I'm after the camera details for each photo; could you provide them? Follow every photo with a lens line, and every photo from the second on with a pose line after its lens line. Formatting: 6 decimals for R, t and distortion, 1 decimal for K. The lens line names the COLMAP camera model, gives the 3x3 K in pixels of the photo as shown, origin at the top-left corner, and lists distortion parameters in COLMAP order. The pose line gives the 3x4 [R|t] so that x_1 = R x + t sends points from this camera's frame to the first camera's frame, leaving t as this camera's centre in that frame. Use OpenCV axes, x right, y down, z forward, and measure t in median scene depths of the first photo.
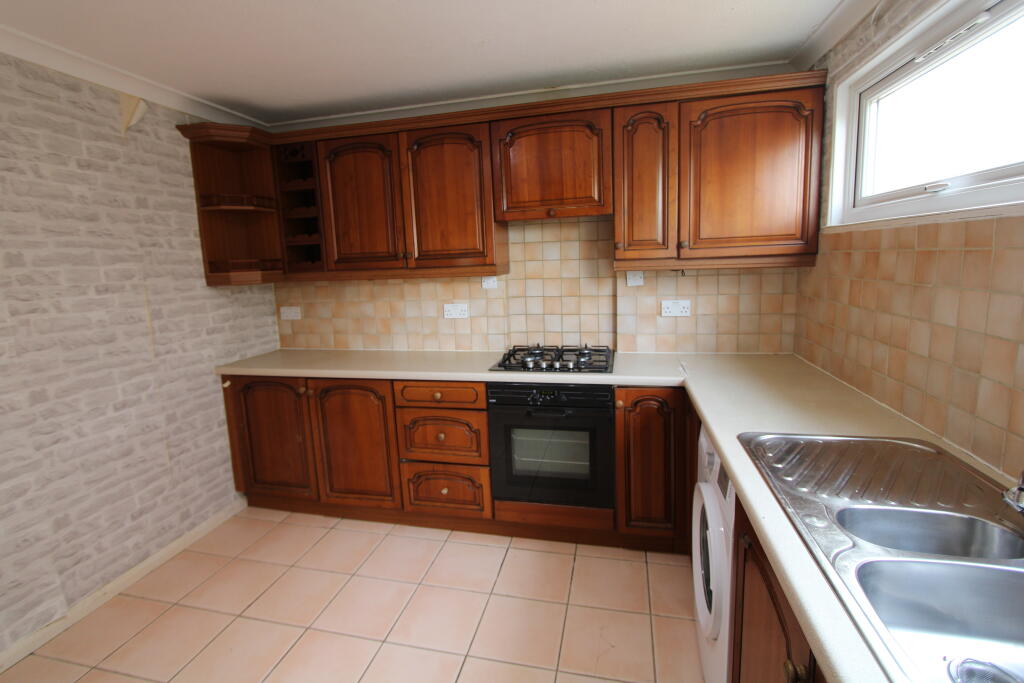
lens RADIAL K [[468.4, 0, 510.6], [0, 468.4, 329.1], [0, 0, 1]] dist [-0.014887, 0.000566]
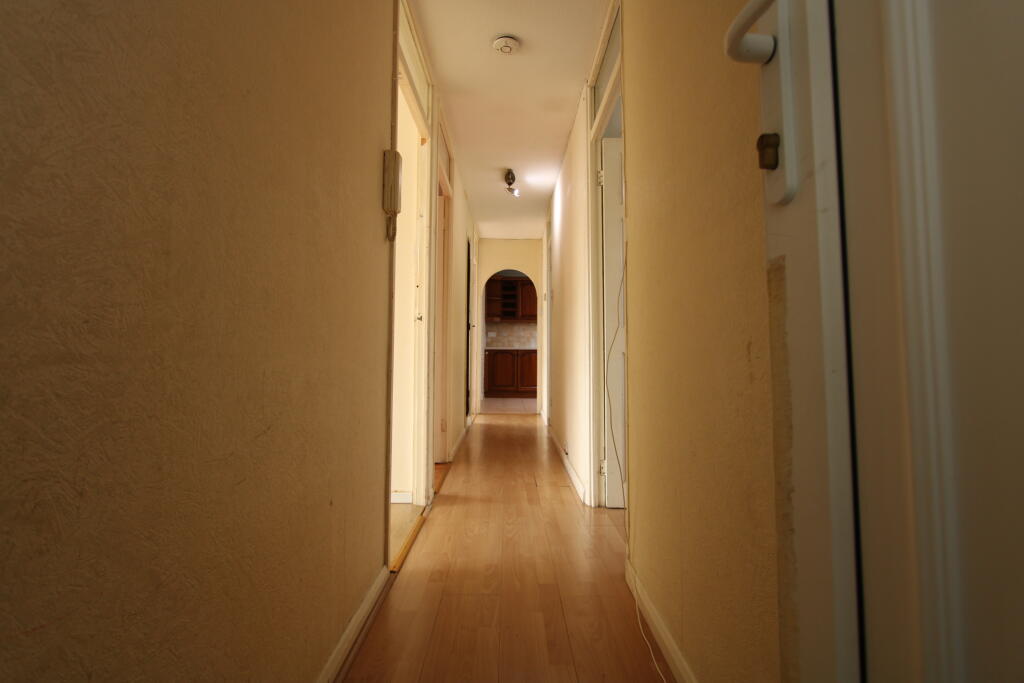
lens RADIAL K [[482.9, 0, 505.2], [0, 482.9, 320.9], [0, 0, 1]] dist [-0.022059, 0.000921]
pose [[0.974699, 0.057894, 0.215893, -1.315431], [-0.009645, 0.975869, -0.218145, 0.671628], [-0.223312, 0.210544, 0.951737, -2.347124]]
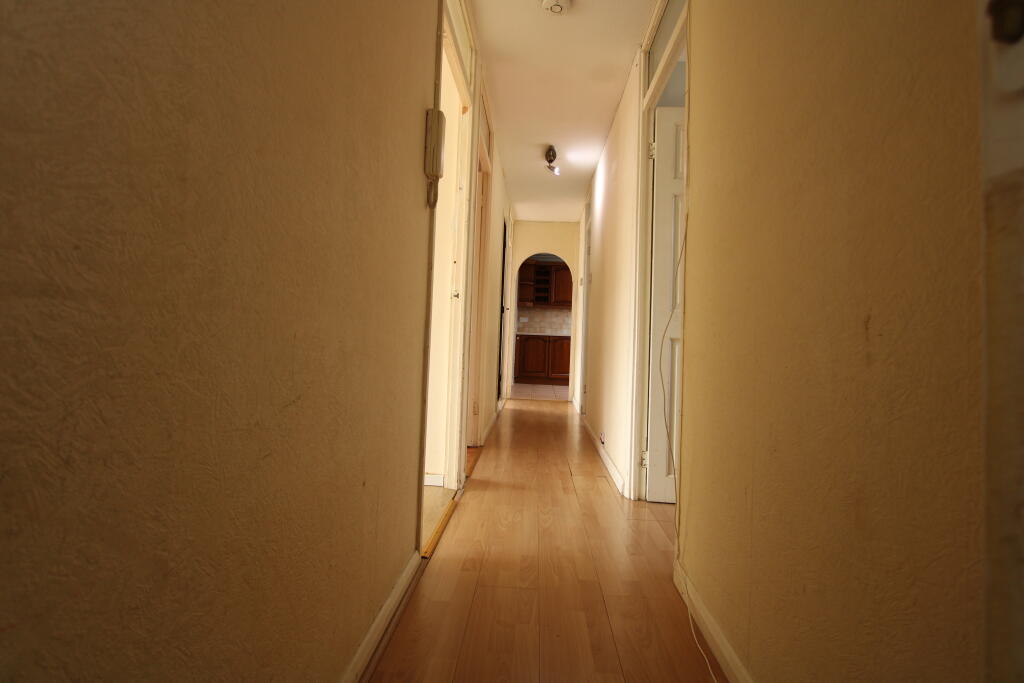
lens RADIAL K [[482.9, 0, 505.2], [0, 482.9, 320.9], [0, 0, 1]] dist [-0.022059, 0.000921]
pose [[0.983763, 0.082668, 0.159301, -1.327286], [-0.051533, 0.980335, -0.190492, 0.677738], [-0.171916, 0.179190, 0.968677, -2.284006]]
